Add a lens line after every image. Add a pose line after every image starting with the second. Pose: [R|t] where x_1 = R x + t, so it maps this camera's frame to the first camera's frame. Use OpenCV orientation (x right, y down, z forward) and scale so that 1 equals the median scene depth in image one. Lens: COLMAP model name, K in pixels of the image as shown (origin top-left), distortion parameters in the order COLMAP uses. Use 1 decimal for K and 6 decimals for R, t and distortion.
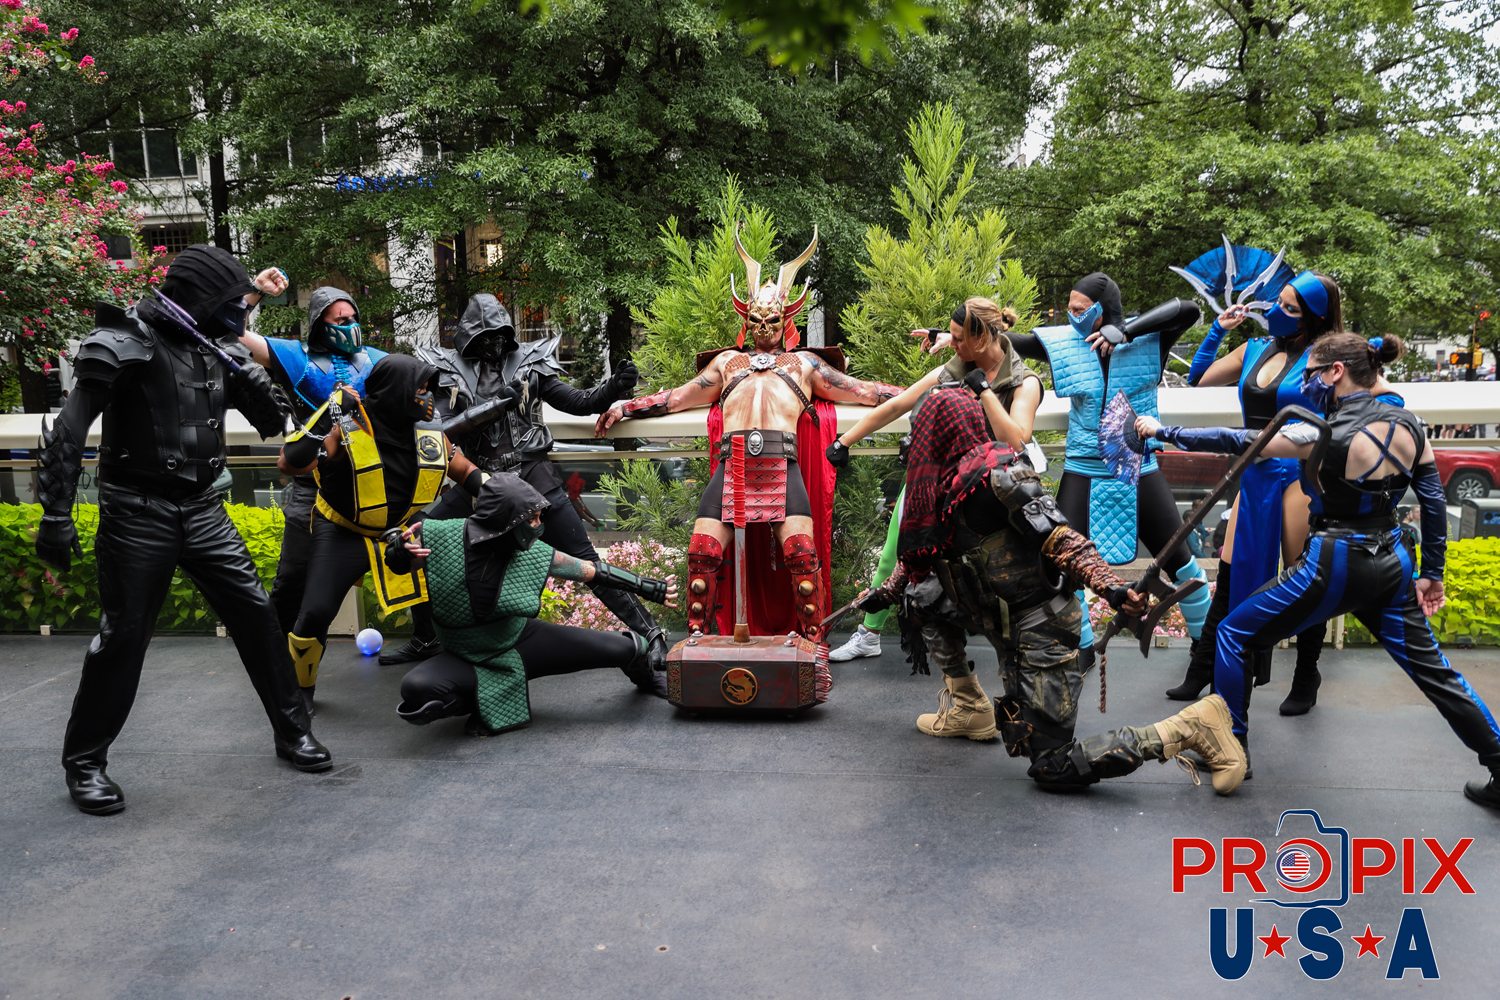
lens RADIAL K [[1283.1, 0, 738.0], [0, 1283.1, 493.6], [0, 0, 1]] dist [-0.015664, 0.065672]
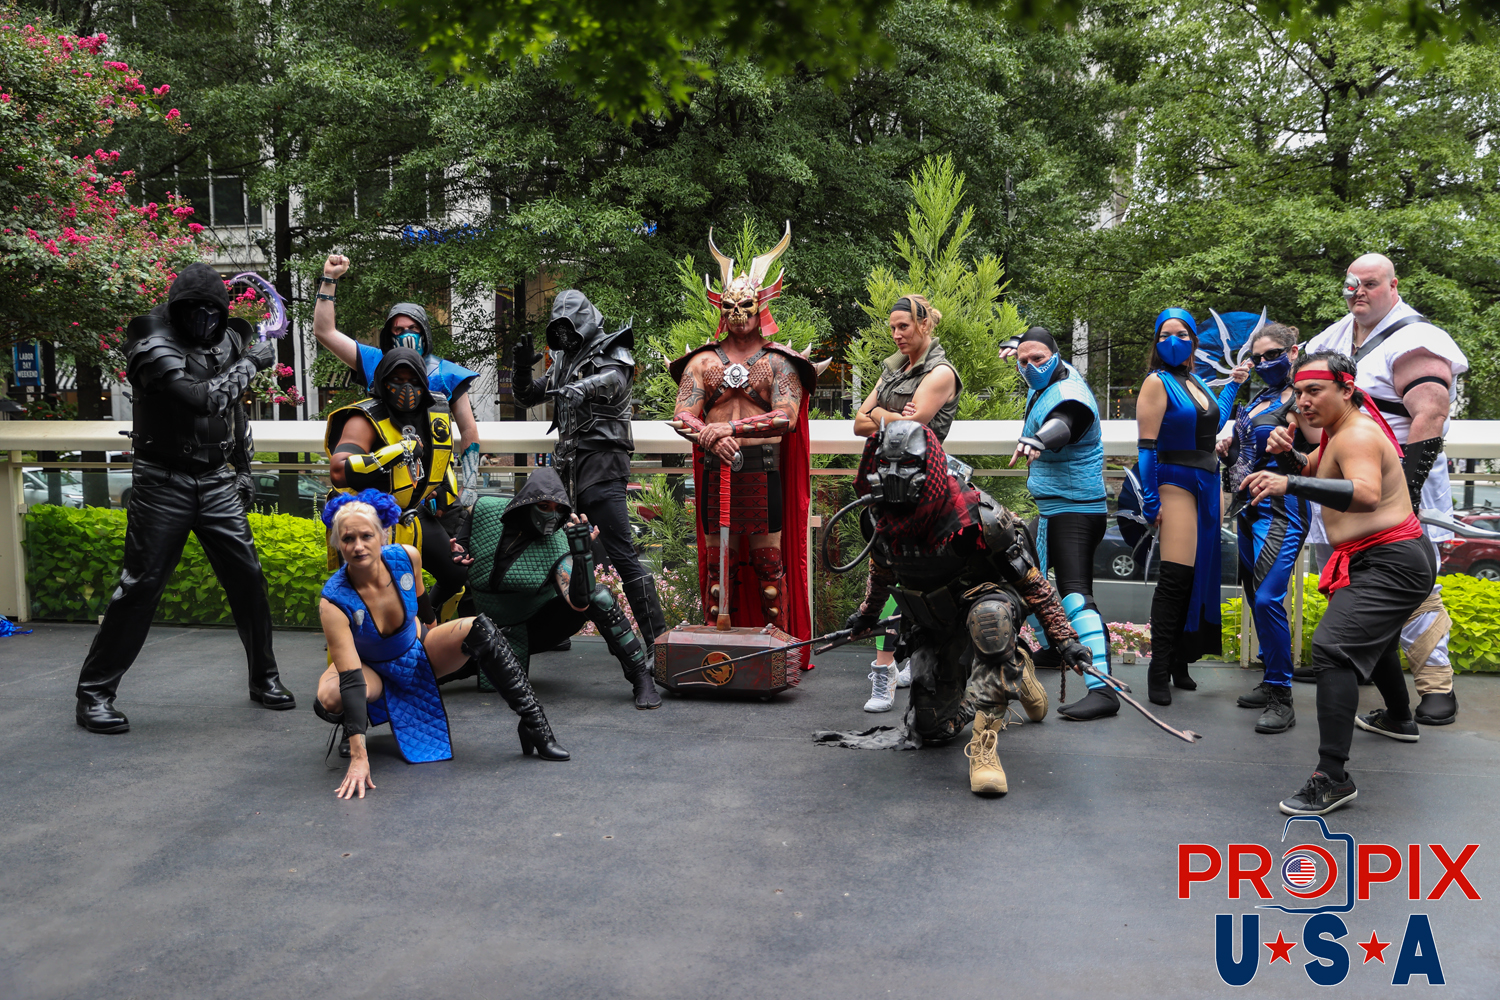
lens RADIAL K [[1425.7, 0, 746.2], [0, 1425.7, 499.2], [0, 0, 1]] dist [0.040081, 0.000000]
pose [[0.997575, 0.029834, -0.062880, 0.045809], [-0.033951, 0.997278, -0.065449, 0.038936], [0.060756, 0.067425, 0.995873, -0.109809]]
